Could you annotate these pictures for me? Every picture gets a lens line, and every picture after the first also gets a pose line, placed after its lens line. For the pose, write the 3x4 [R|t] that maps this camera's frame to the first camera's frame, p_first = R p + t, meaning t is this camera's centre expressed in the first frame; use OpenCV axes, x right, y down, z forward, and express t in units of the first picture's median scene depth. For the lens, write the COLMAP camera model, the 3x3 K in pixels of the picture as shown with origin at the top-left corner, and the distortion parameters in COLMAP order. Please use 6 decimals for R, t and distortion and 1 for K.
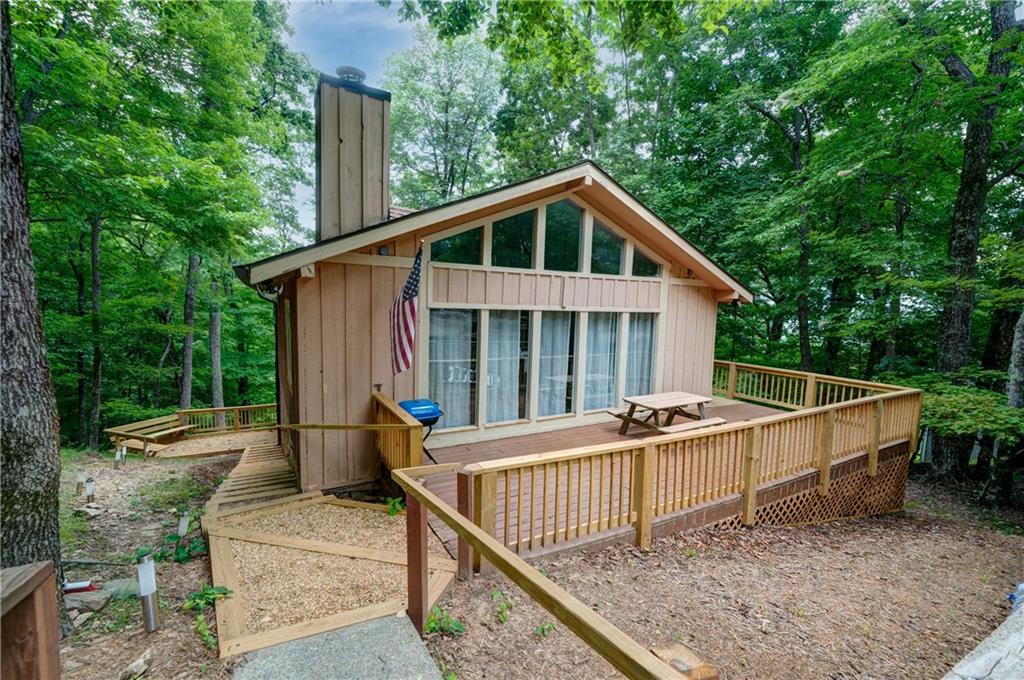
lens RADIAL K [[427.0, 0, 515.0], [0, 427.0, 341.1], [0, 0, 1]] dist [-0.001256, -0.000111]
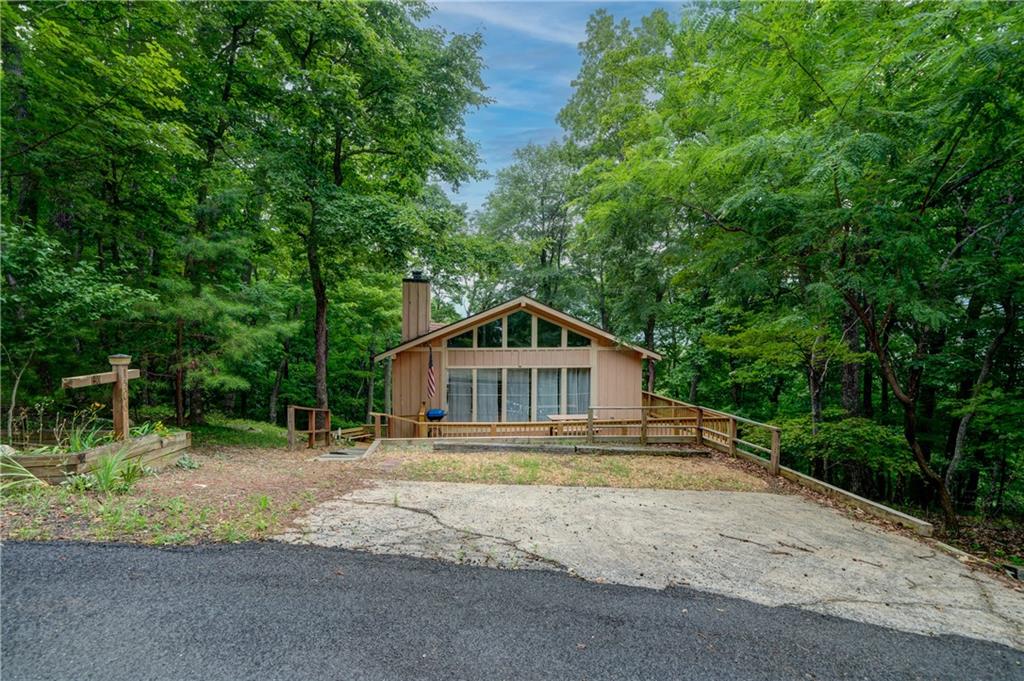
lens RADIAL K [[498.4, 0, 510.3], [0, 498.4, 334.1], [0, 0, 1]] dist [0.000409, 0.000007]
pose [[0.917122, -0.026094, -0.397751, 0.864985], [-0.011166, 0.995782, -0.091073, -0.017817], [0.398450, 0.087966, 0.912962, -0.951131]]
